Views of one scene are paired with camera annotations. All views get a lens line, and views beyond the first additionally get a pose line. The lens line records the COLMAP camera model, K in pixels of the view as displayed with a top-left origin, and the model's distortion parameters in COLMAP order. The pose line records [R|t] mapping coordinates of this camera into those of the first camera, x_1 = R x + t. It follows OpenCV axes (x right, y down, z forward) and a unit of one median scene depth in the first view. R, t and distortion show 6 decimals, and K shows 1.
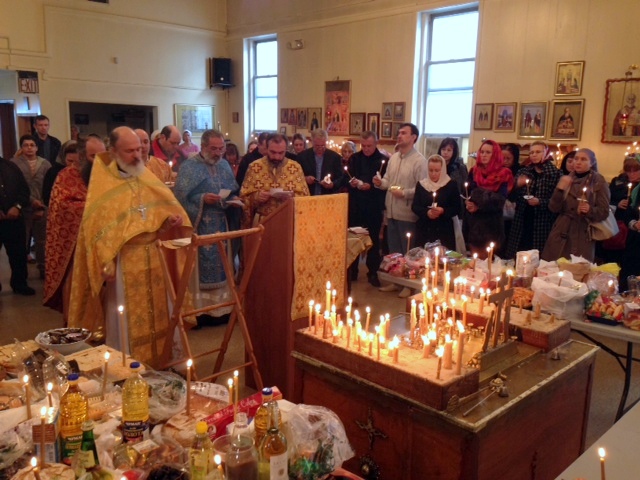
lens RADIAL K [[591.2, 0, 320.0], [0, 591.2, 240.0], [0, 0, 1]] dist [0.132333, -0.217424]
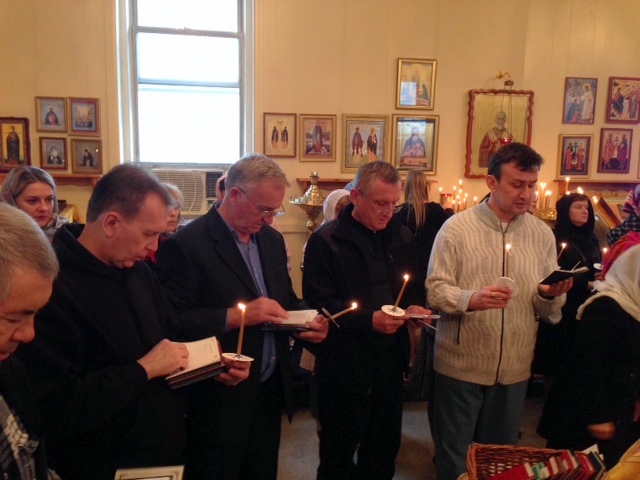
lens RADIAL K [[591.2, 0, 320.0], [0, 591.2, 240.0], [0, 0, 1]] dist [0.132333, -0.217424]
pose [[0.567261, -0.107300, 0.816518, -0.184863], [0.141731, 0.989402, 0.031554, -0.113205], [-0.811251, 0.097826, 0.576457, 0.619602]]
